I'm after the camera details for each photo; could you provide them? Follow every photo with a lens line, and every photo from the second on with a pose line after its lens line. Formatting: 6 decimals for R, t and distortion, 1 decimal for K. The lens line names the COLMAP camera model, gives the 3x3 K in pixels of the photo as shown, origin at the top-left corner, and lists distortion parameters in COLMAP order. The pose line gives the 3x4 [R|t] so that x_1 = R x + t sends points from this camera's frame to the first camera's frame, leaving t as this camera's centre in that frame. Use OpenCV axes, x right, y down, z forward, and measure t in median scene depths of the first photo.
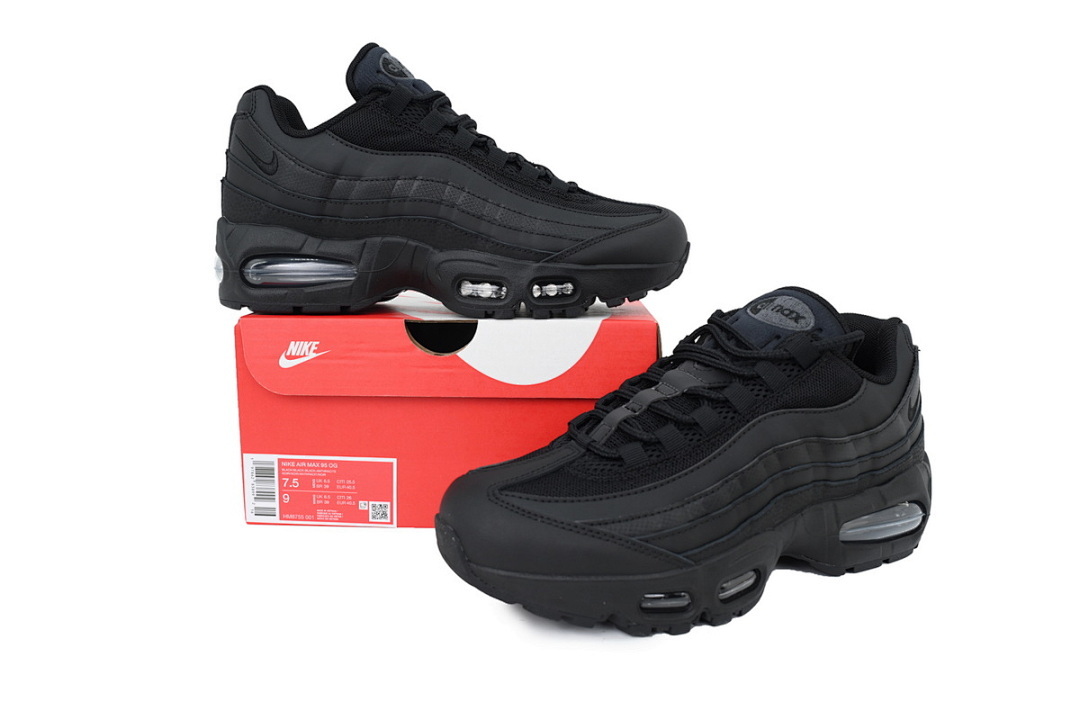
lens RADIAL K [[855.9, 0, 540.0], [0, 855.9, 360.0], [0, 0, 1]] dist [0.089719, 0.000579]
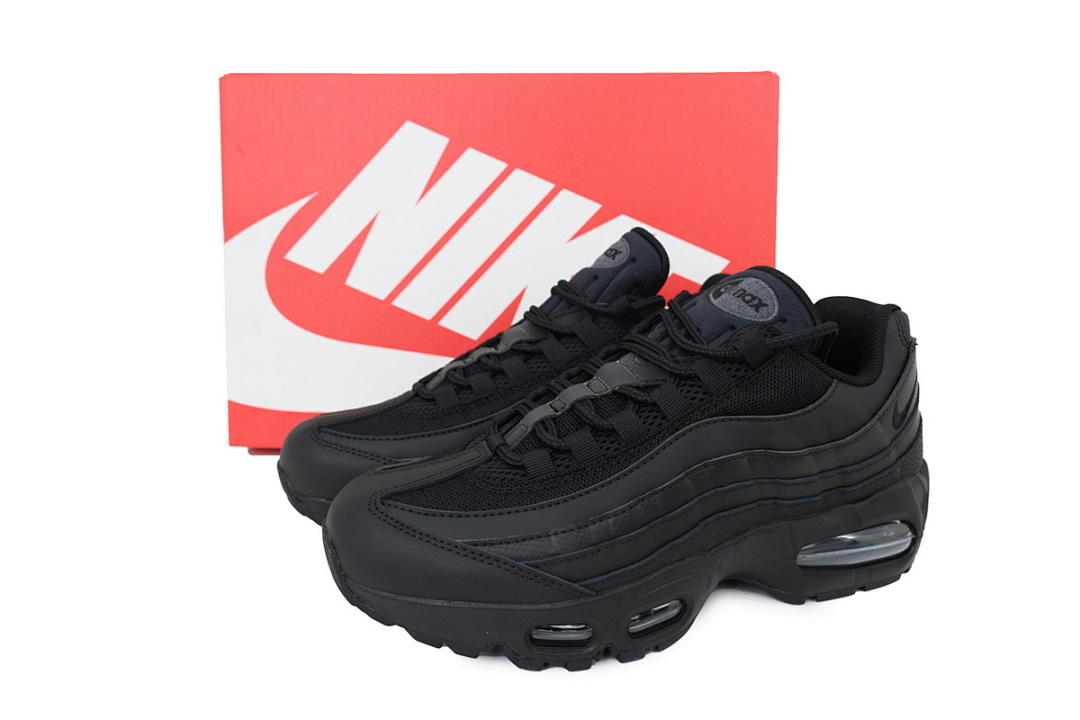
lens RADIAL K [[855.9, 0, 540.0], [0, 855.9, 360.0], [0, 0, 1]] dist [0.089719, 0.000579]
pose [[0.990129, 0.027966, -0.137343, 0.213188], [-0.018662, 0.997472, 0.068572, -0.051971], [0.138913, -0.065332, 0.988147, 0.132967]]
